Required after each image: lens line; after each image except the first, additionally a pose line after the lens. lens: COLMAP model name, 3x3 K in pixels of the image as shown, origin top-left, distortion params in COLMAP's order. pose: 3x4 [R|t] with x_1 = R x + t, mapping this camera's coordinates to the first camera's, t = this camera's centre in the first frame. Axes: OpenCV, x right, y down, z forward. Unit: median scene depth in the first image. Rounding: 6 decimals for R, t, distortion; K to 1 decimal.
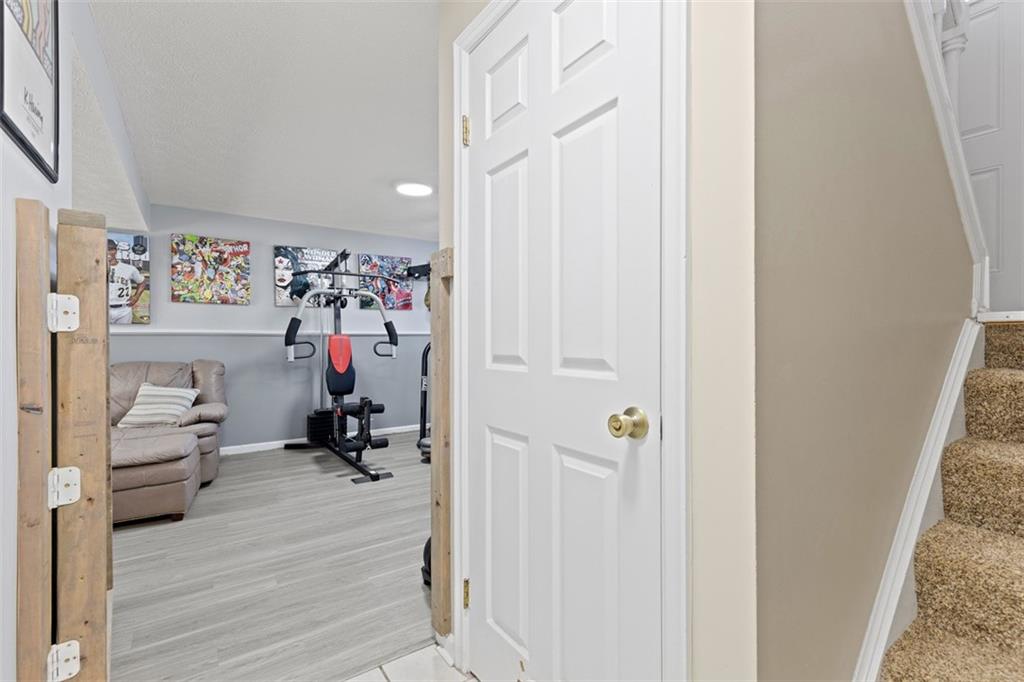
lens RADIAL K [[455.6, 0, 517.3], [0, 455.6, 340.7], [0, 0, 1]] dist [0.003764, 0.000608]
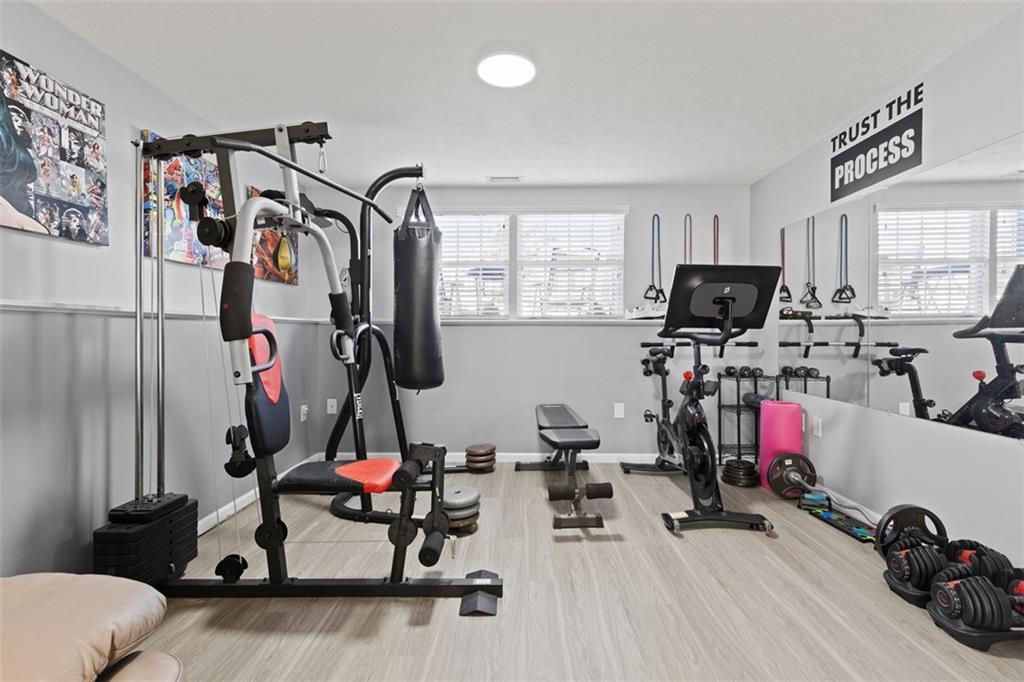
lens RADIAL K [[455.6, 0, 517.3], [0, 455.6, 340.7], [0, 0, 1]] dist [0.003764, 0.000608]
pose [[0.586571, -0.008838, 0.809850, -0.671775], [-0.008046, 0.999828, 0.016738, -0.000101], [-0.809858, -0.016334, 0.586398, 0.618961]]
